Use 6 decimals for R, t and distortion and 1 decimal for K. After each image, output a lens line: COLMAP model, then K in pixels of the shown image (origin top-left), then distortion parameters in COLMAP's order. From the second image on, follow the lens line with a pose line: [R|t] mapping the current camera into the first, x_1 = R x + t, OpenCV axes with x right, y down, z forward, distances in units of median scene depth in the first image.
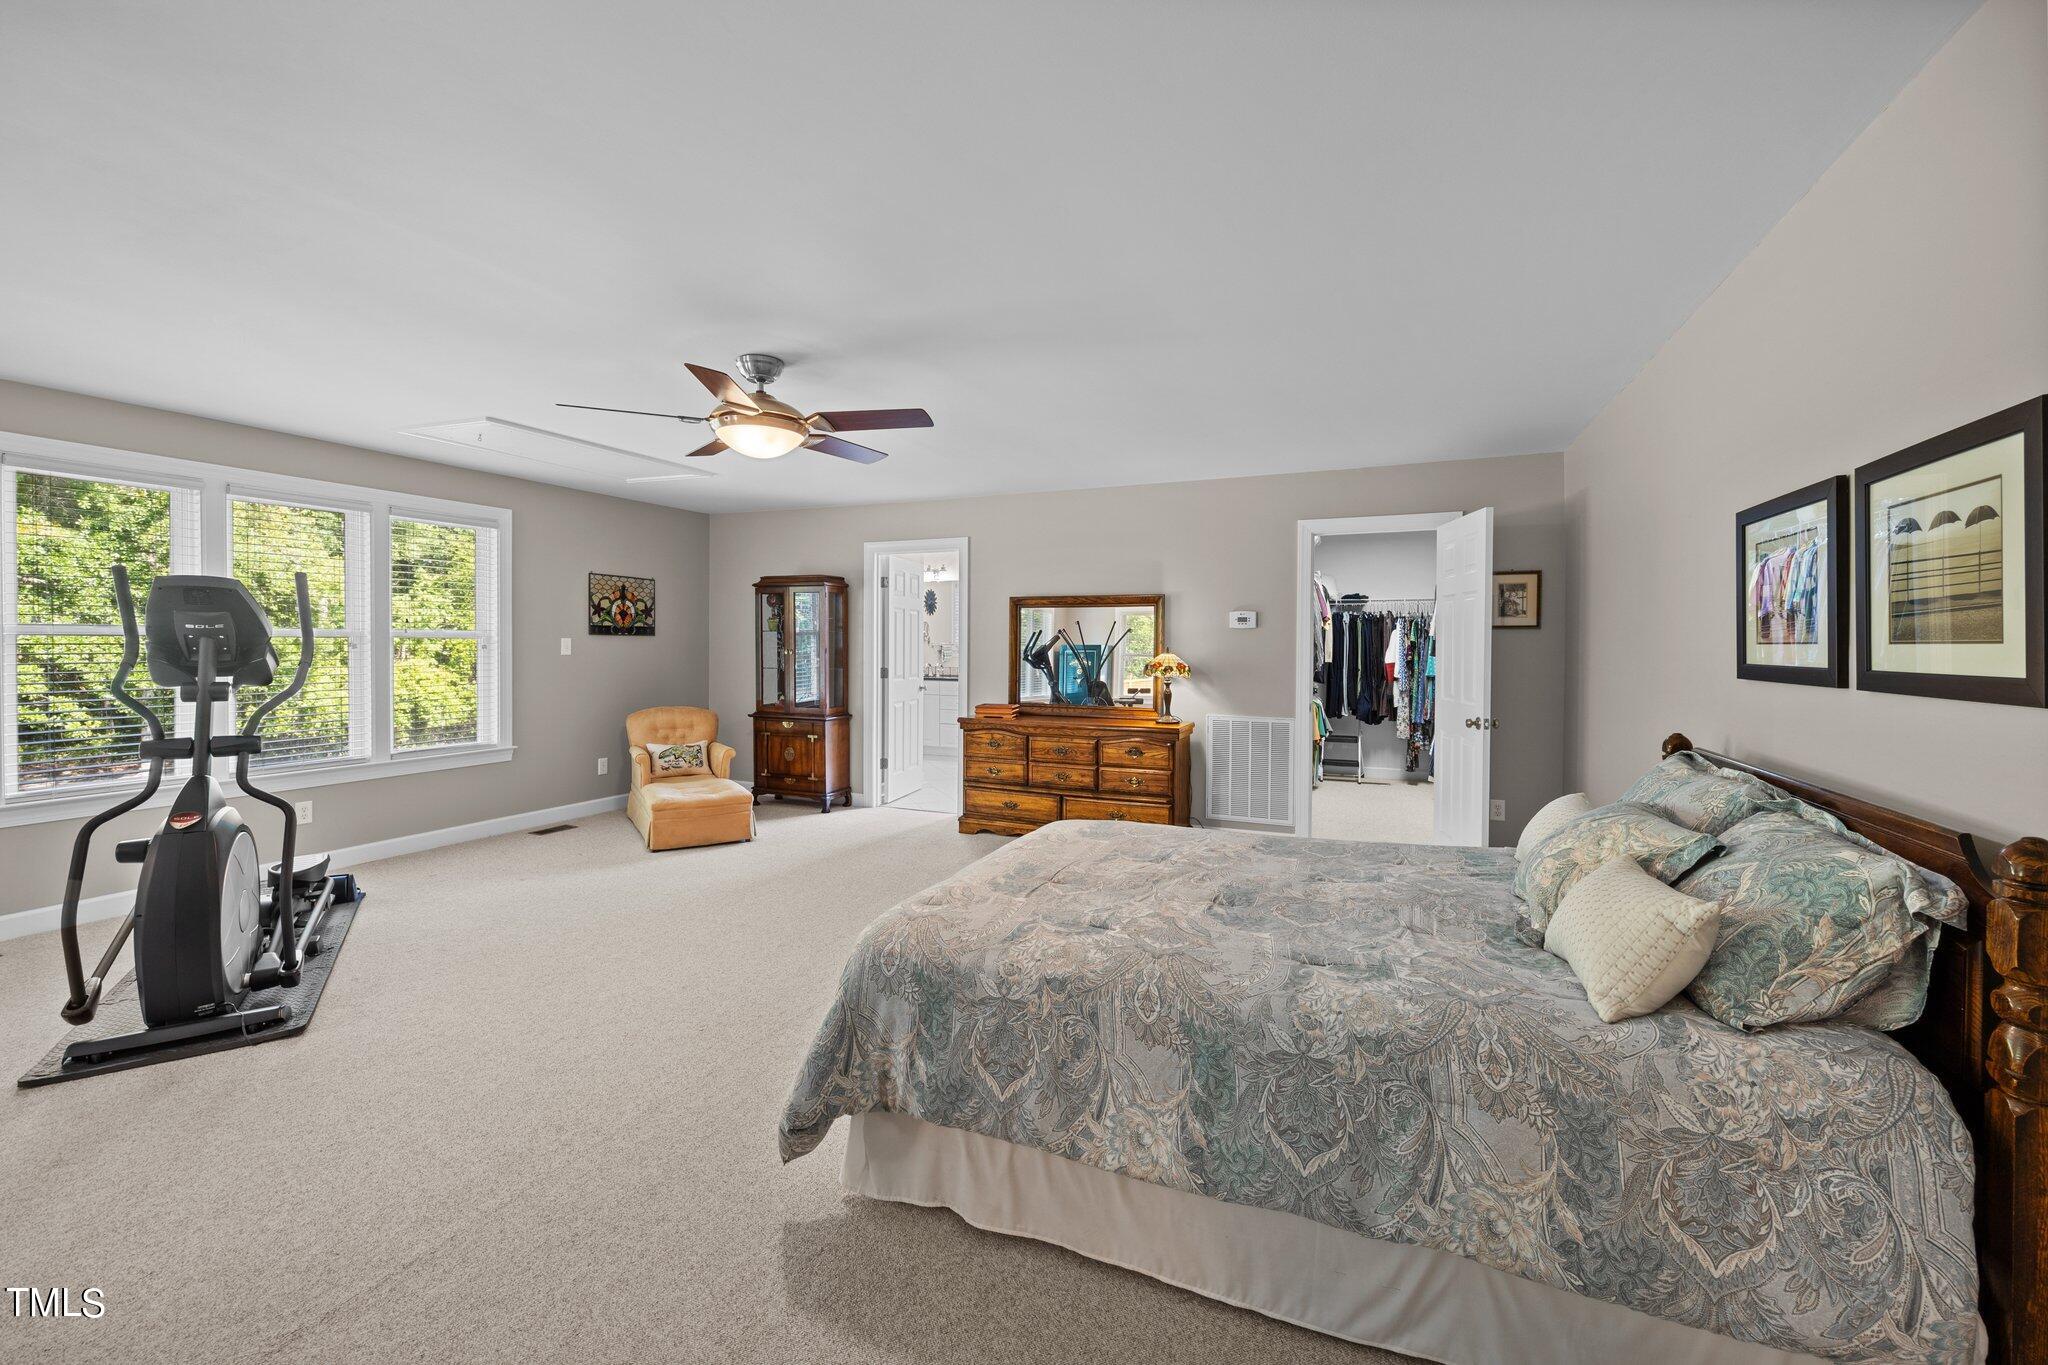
lens RADIAL K [[825.8, 0, 1023.8], [0, 825.8, 649.4], [0, 0, 1]] dist [-0.005125, -0.000366]
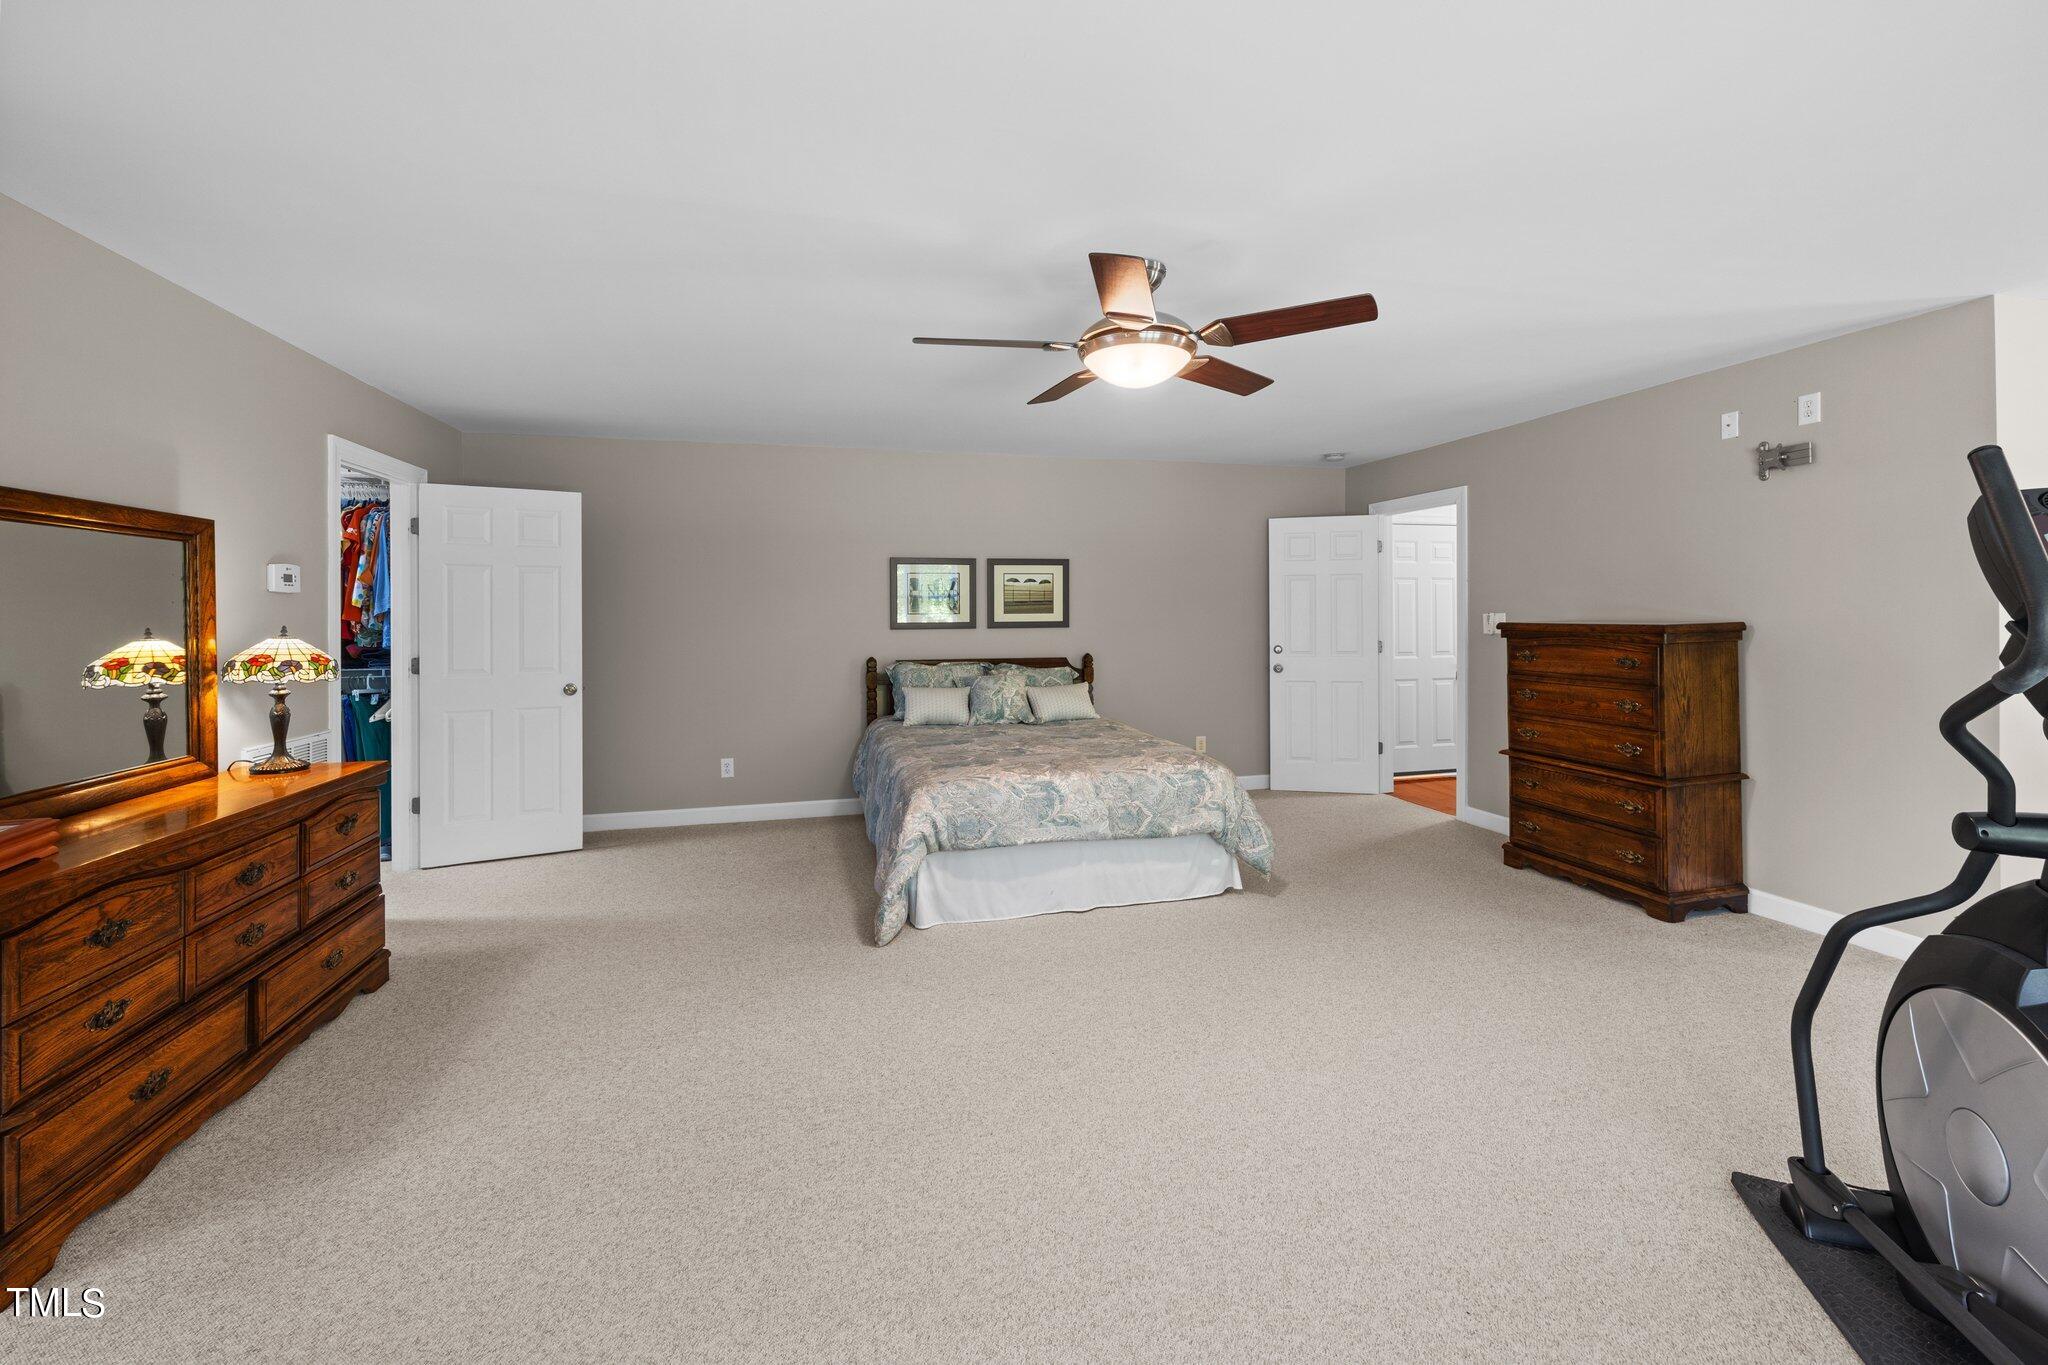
lens RADIAL K [[836.7, 0, 1030.5], [0, 836.7, 605.8], [0, 0, 1]] dist [0.021248, -0.000179]
pose [[-0.618397, 0.005339, 0.785848, -0.687909], [0.008065, 0.999967, -0.000447, -0.014694], [-0.785825, 0.006061, -0.618419, 1.213179]]
